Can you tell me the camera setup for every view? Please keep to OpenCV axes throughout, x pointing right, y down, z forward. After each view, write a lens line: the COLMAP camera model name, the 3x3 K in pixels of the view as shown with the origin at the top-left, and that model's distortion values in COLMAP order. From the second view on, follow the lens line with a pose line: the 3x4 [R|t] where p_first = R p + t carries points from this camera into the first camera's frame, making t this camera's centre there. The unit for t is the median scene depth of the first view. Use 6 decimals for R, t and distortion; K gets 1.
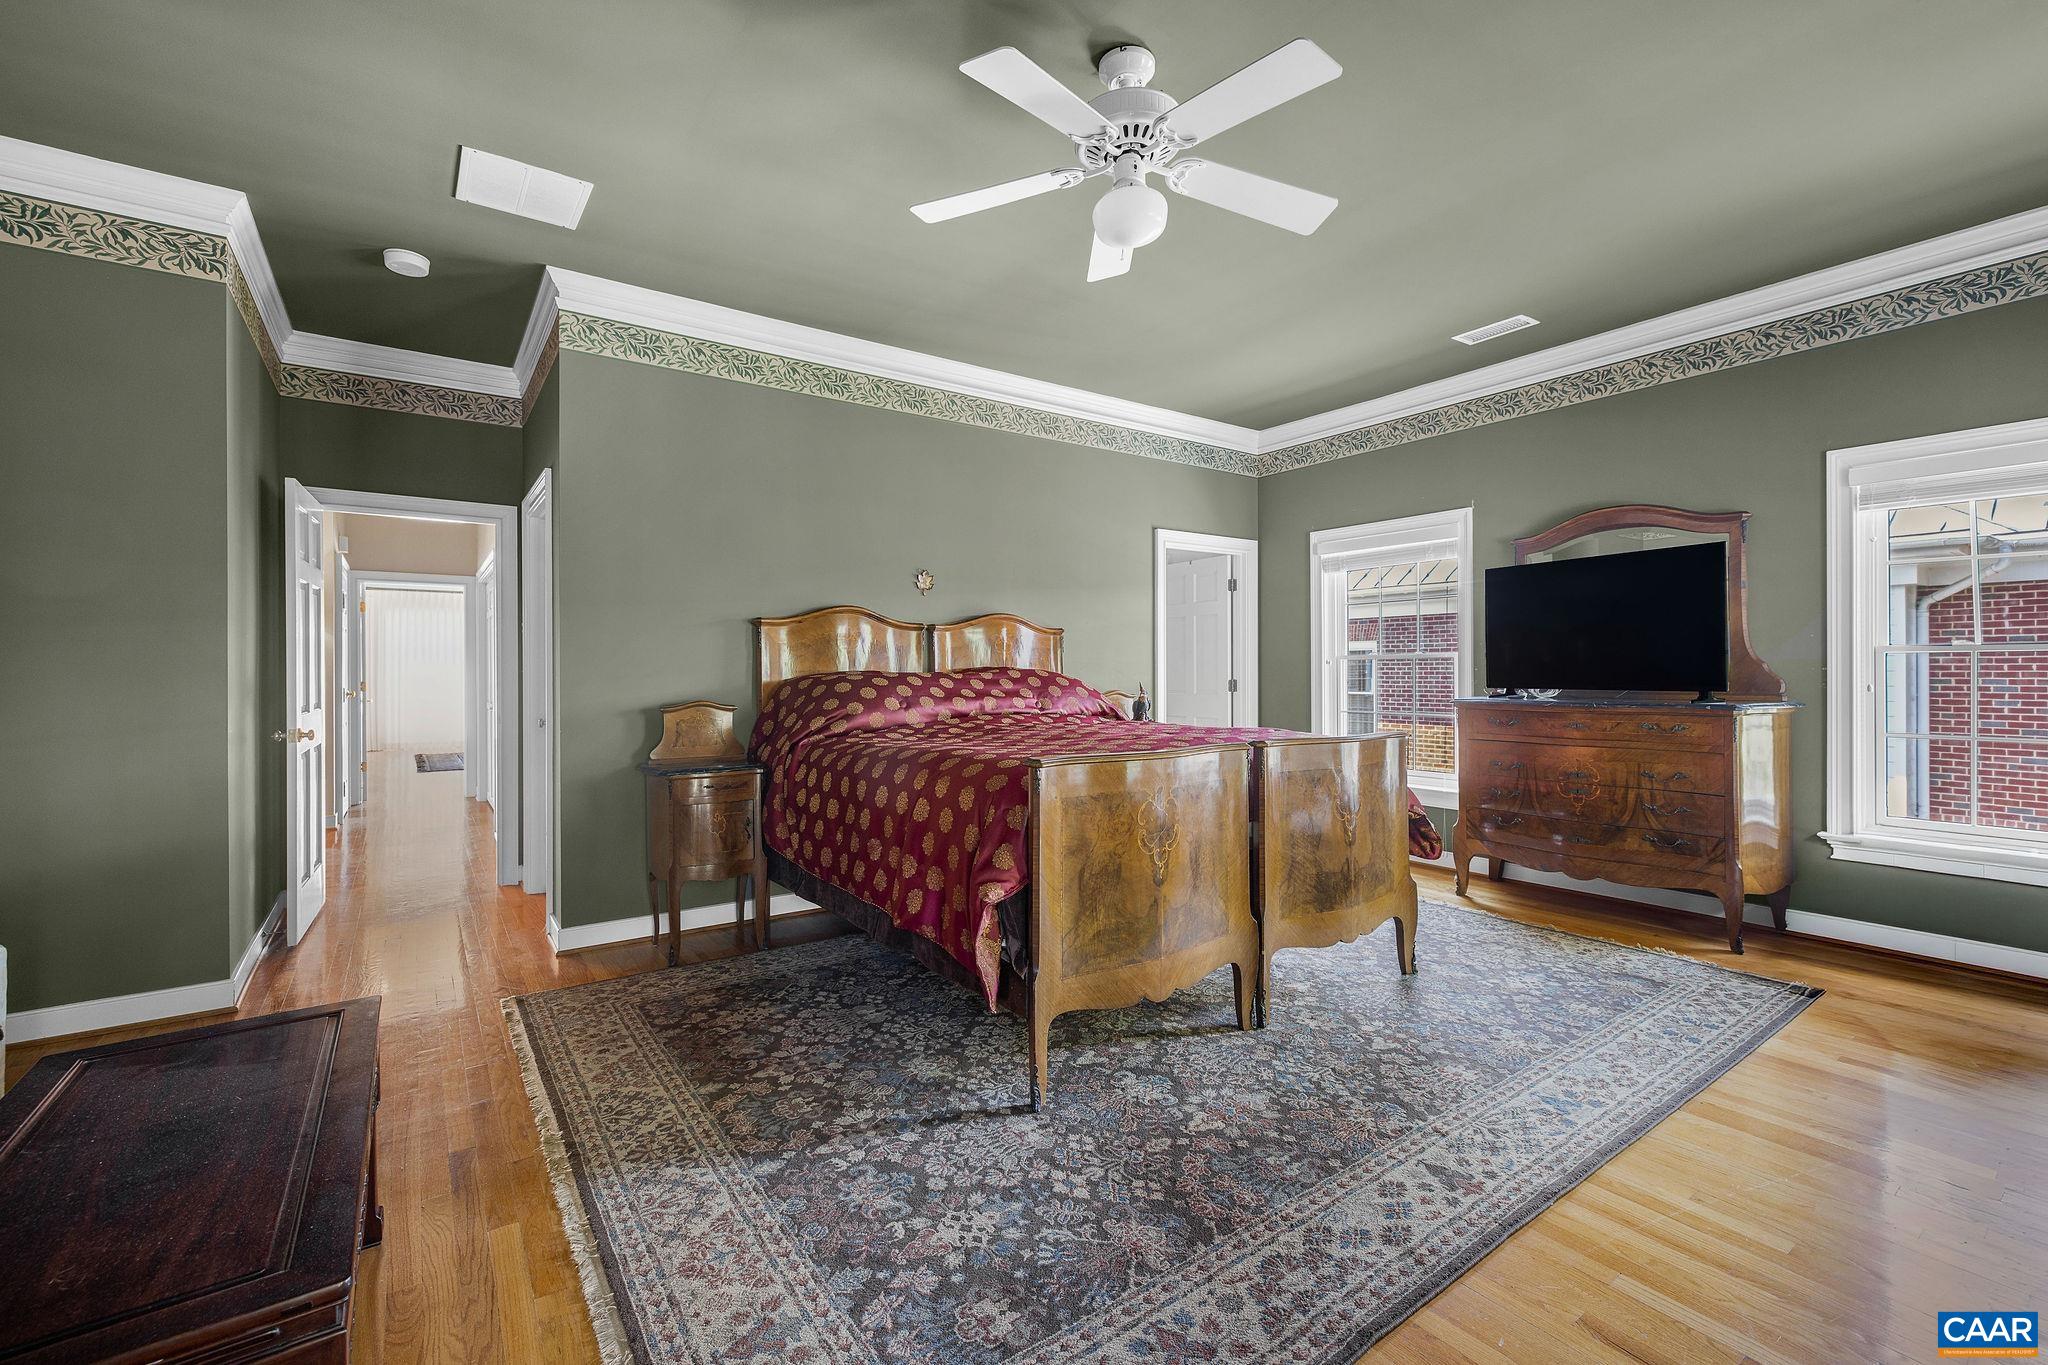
lens RADIAL K [[870.8, 0, 1026.3], [0, 870.8, 676.9], [0, 0, 1]] dist [-0.000388, 0.000168]
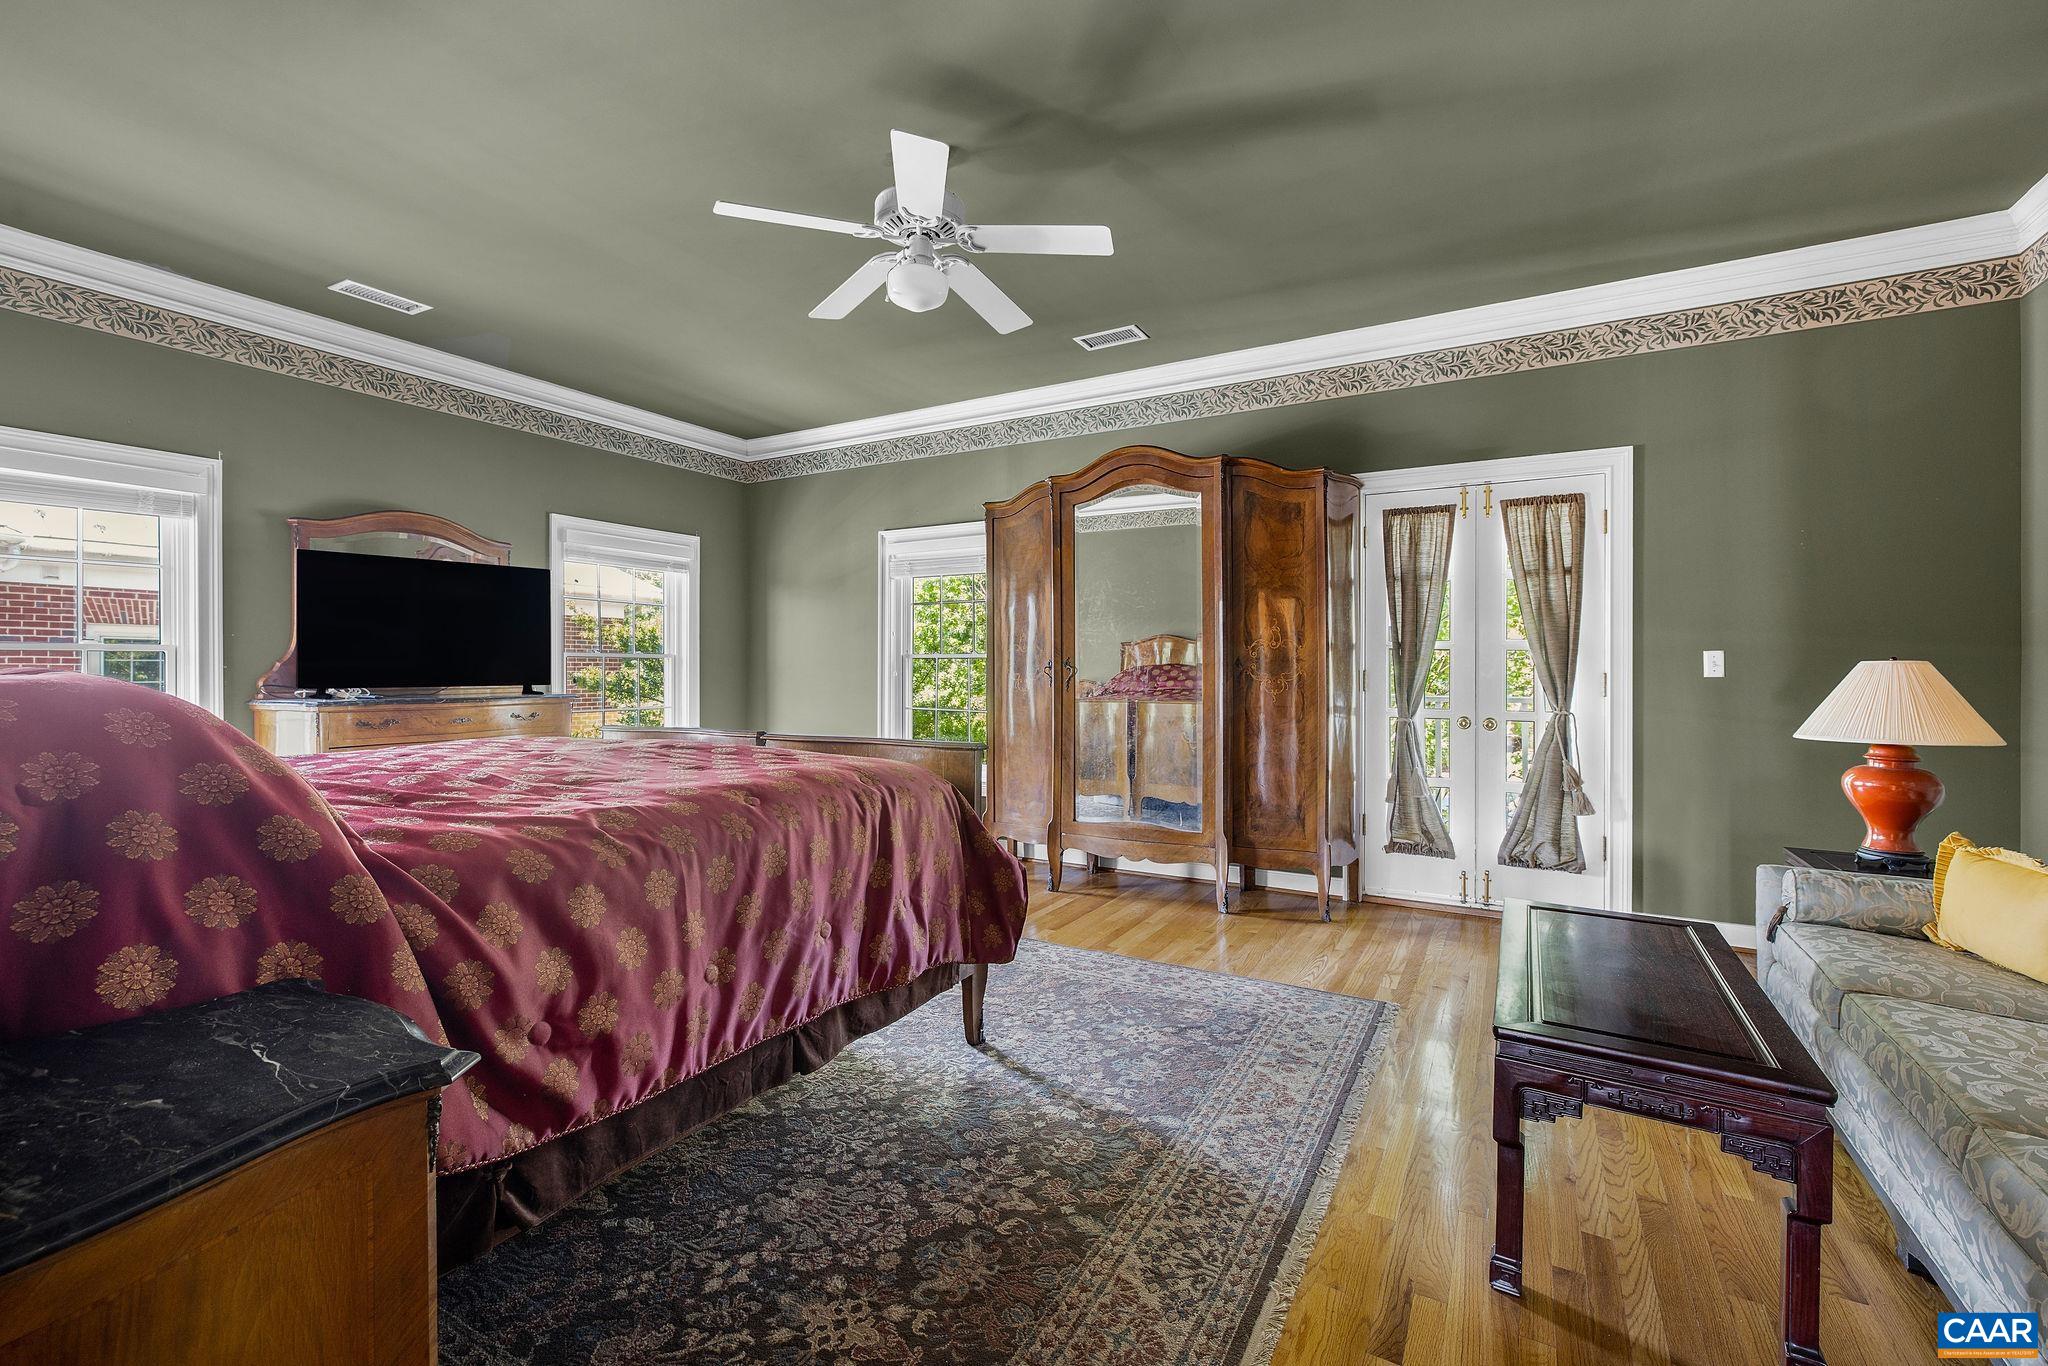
lens RADIAL K [[870.8, 0, 1015.2], [0, 870.8, 677.0], [0, 0, 1]] dist [-0.000388, 0.000168]
pose [[-0.414689, -0.006025, 0.909943, -1.017673], [0.007396, 0.999923, 0.009992, -0.004819], [-0.909933, 0.010873, -0.414612, 1.366705]]
